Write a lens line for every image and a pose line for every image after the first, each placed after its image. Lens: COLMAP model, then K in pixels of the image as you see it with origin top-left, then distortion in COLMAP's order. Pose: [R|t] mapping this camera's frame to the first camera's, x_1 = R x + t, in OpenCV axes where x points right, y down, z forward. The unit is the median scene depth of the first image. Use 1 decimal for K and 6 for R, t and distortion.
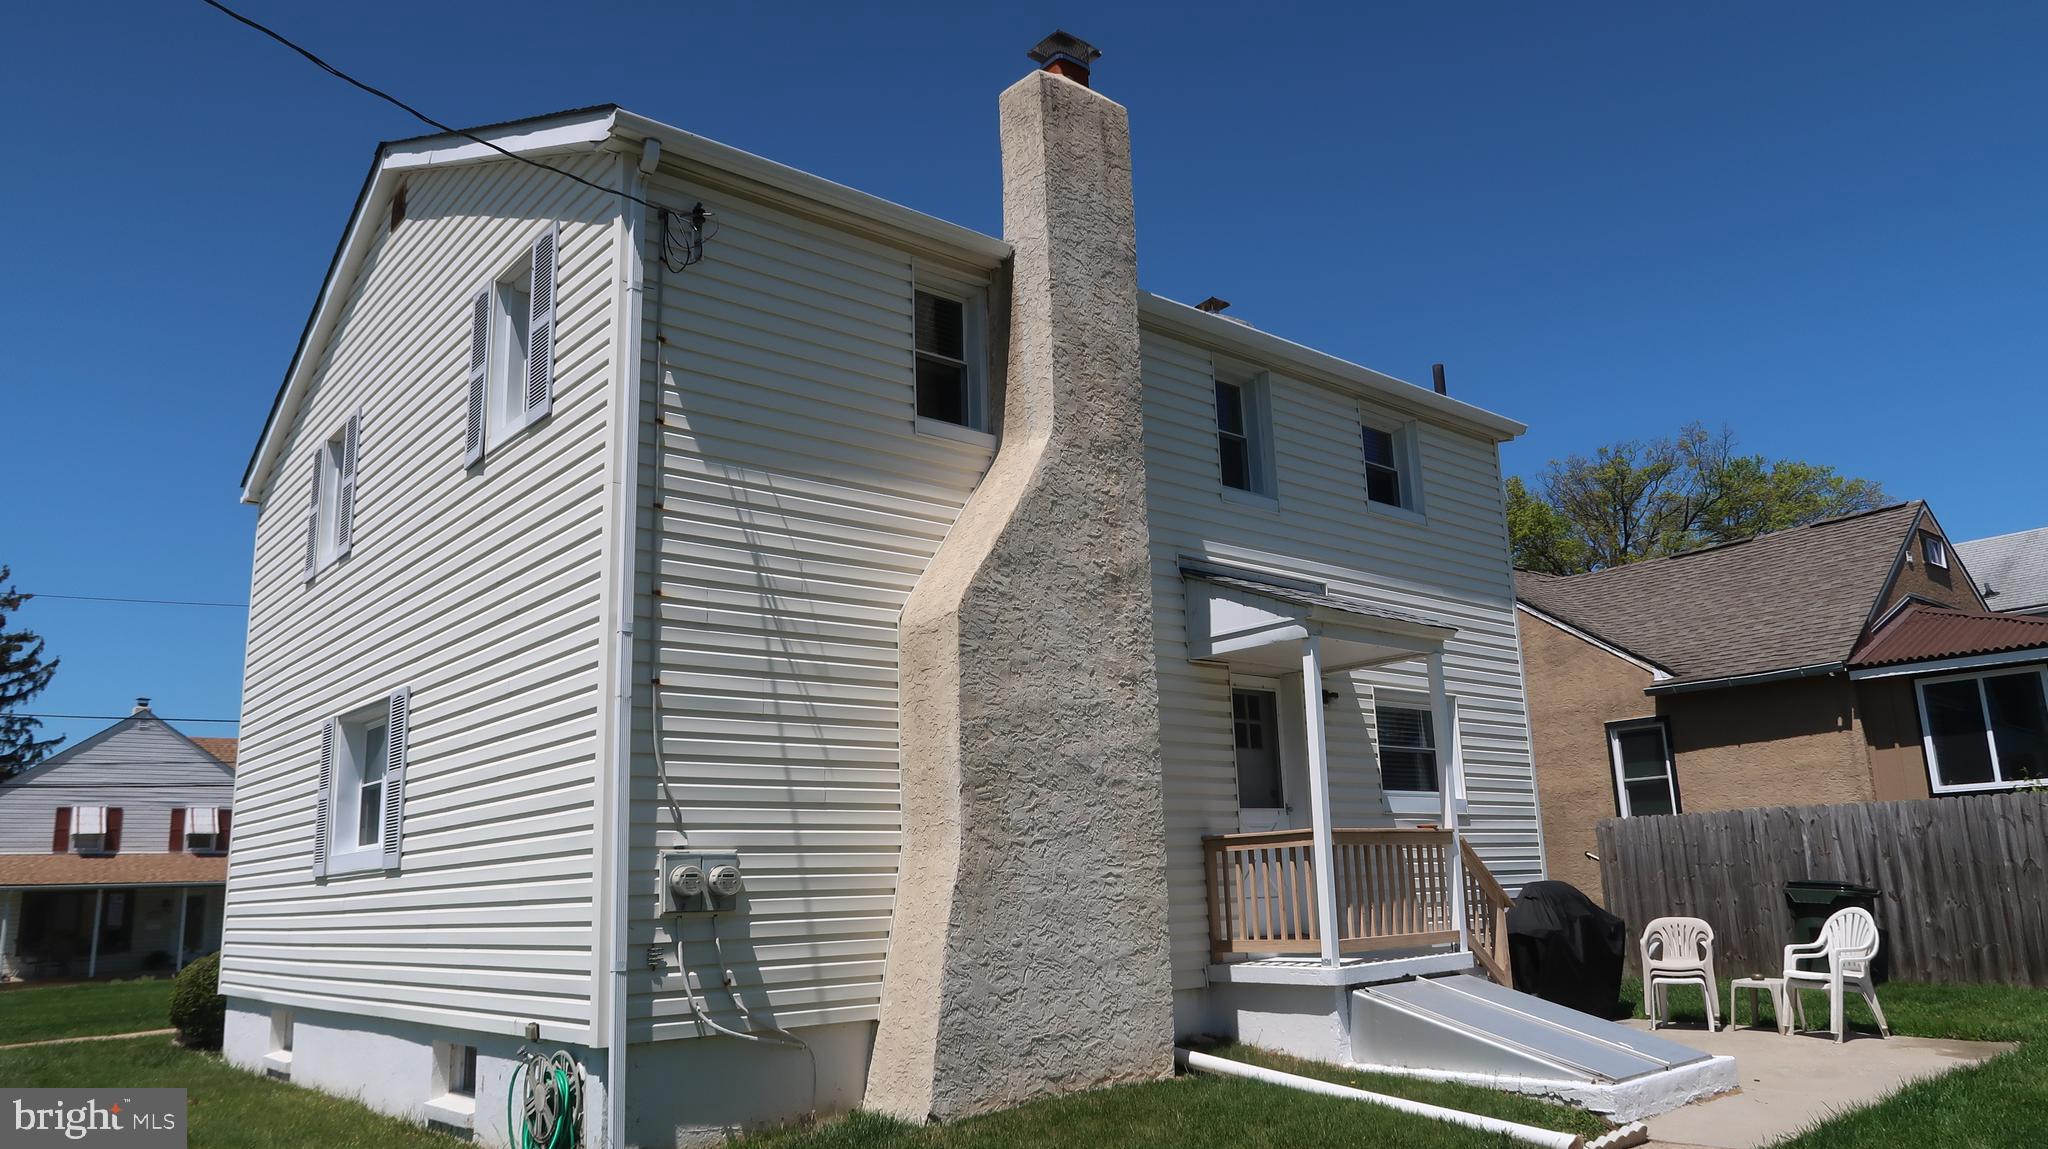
lens RADIAL K [[1405.8, 0, 1024.1], [0, 1405.8, 576.3], [0, 0, 1]] dist [-0.025143, 0.007139]
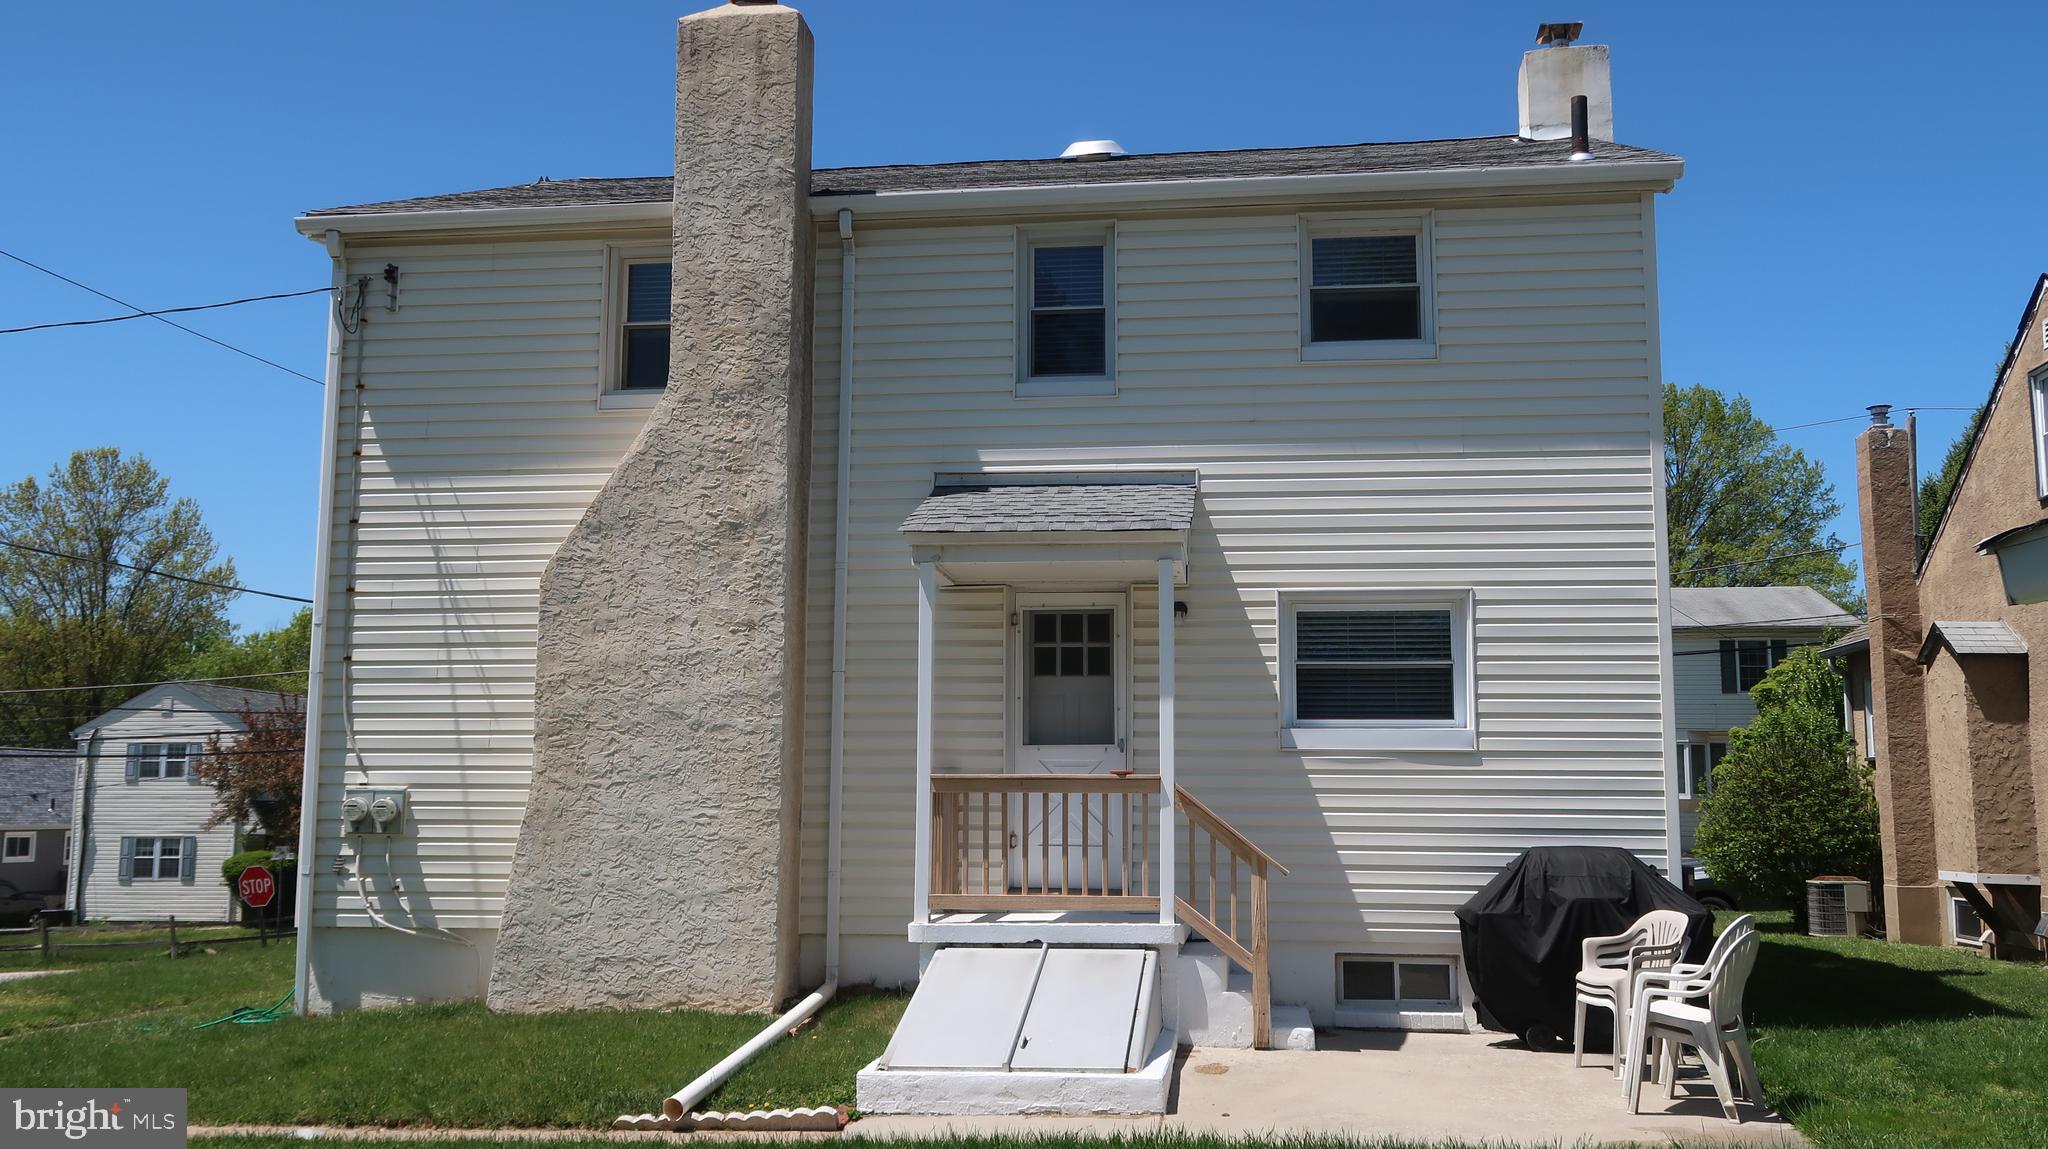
lens RADIAL K [[1793.7, 0, 1023.5], [0, 1793.7, 574.7], [0, 0, 1]] dist [0.010602, 0.002396]
pose [[0.672764, -0.059555, -0.737457, 1.271083], [0.136082, 0.989710, 0.044218, 0.008319], [0.727235, -0.130102, 0.673945, 0.307148]]
